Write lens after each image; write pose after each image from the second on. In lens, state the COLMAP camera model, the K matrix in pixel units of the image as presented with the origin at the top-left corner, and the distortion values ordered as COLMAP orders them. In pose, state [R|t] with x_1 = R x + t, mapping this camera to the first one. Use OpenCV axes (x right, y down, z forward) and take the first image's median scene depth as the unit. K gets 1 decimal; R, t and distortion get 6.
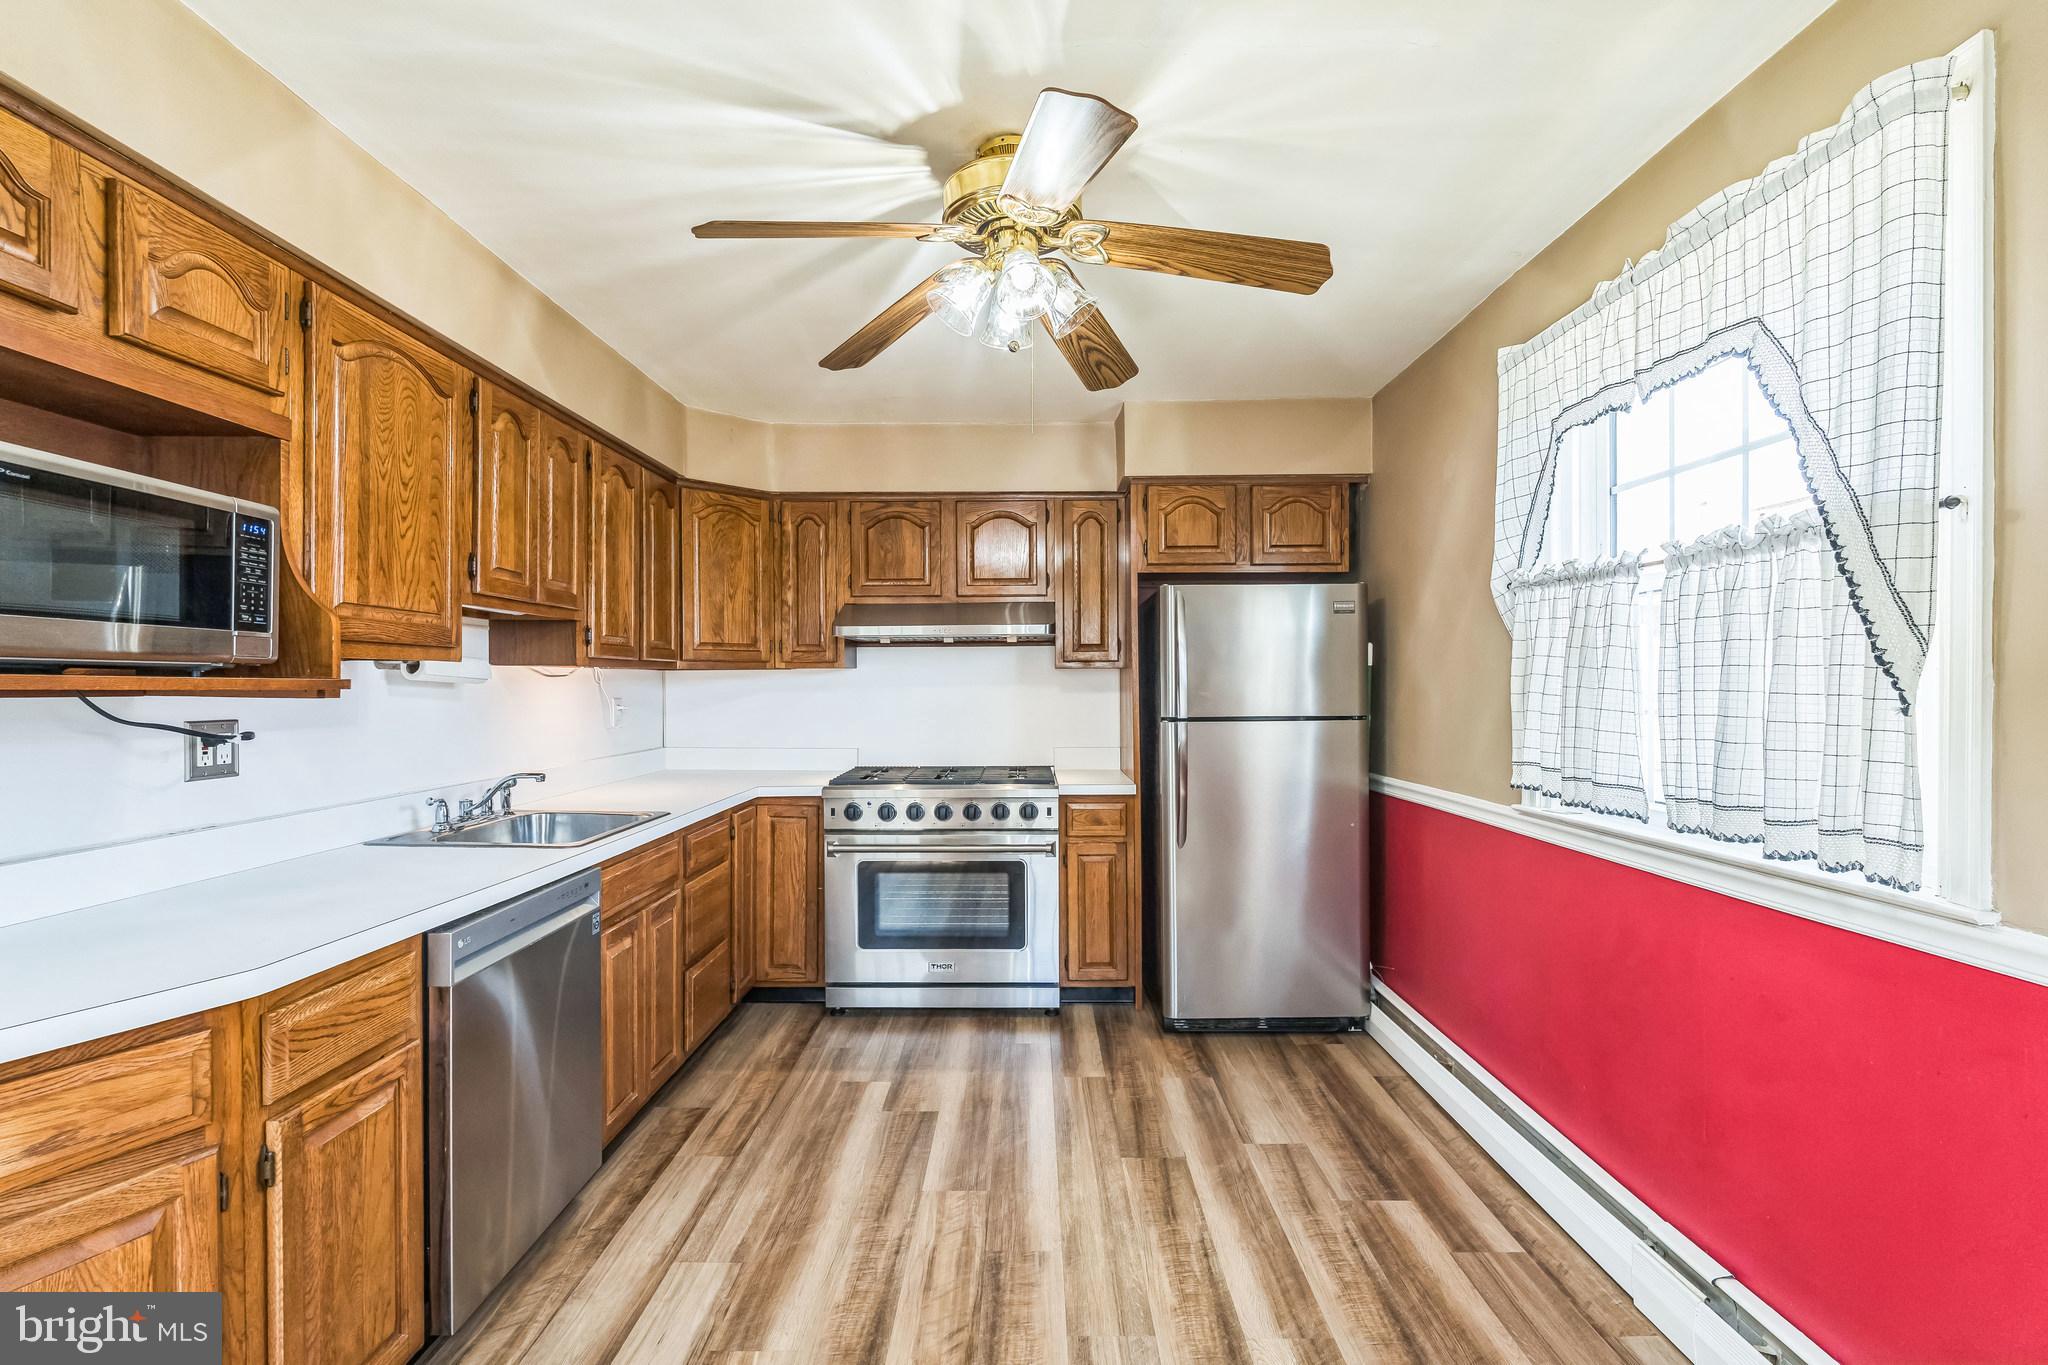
lens RADIAL K [[920.4, 0, 1026.5], [0, 920.4, 690.8], [0, 0, 1]] dist [-0.017919, 0.000578]
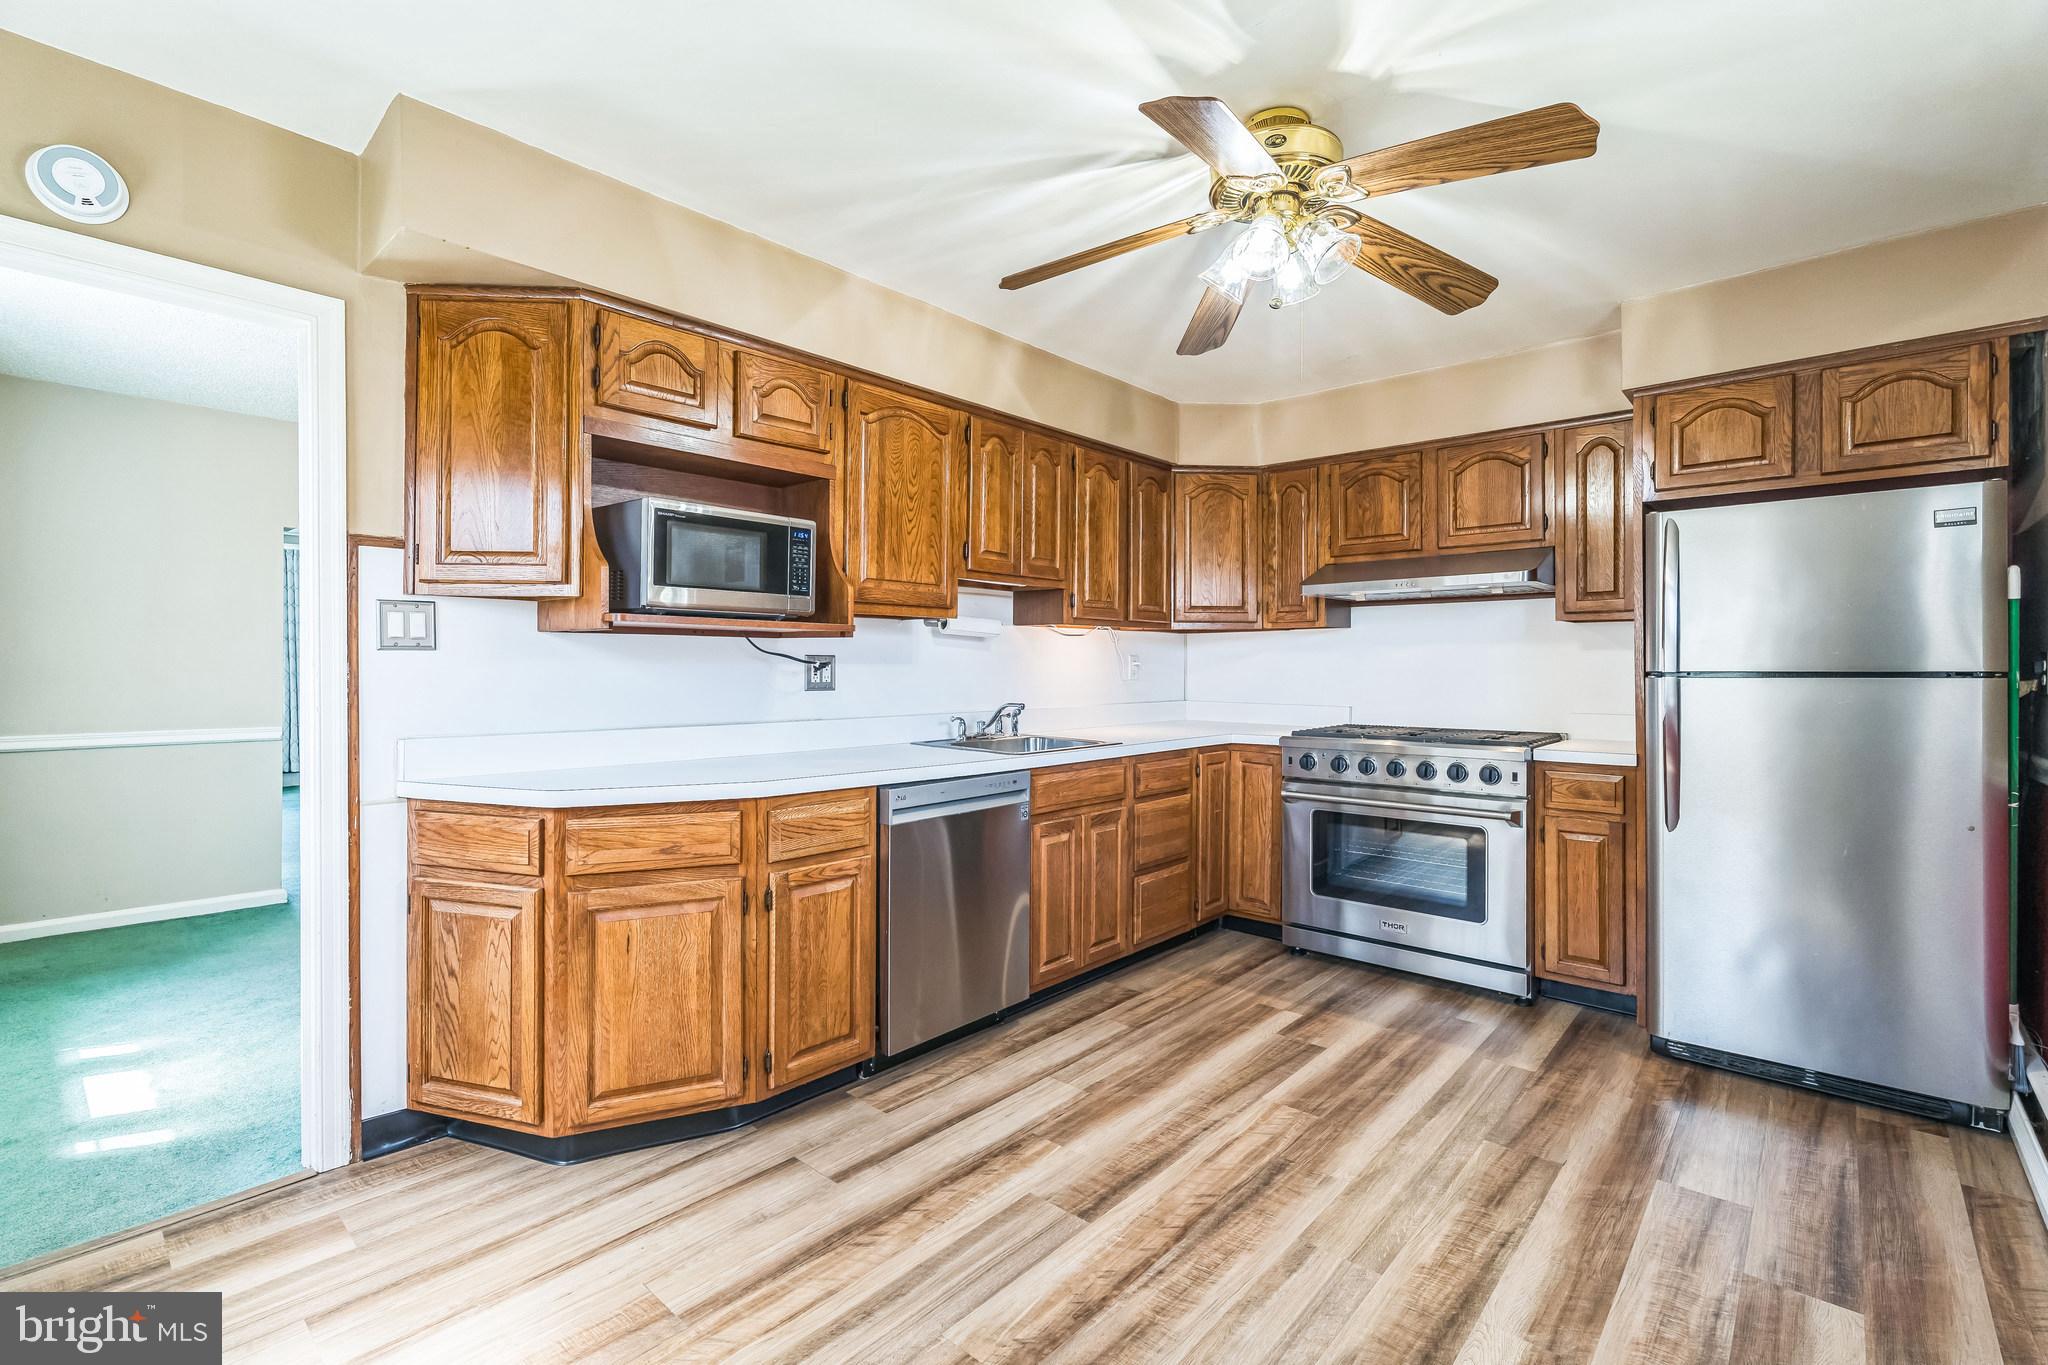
lens RADIAL K [[920.4, 0, 1014.5], [0, 920.4, 669.5], [0, 0, 1]] dist [-0.017919, 0.000578]
pose [[0.739084, 0.005219, -0.673593, 0.403749], [-0.009080, 0.999956, -0.002215, 0.048691], [0.673552, 0.007753, 0.739099, 0.003194]]
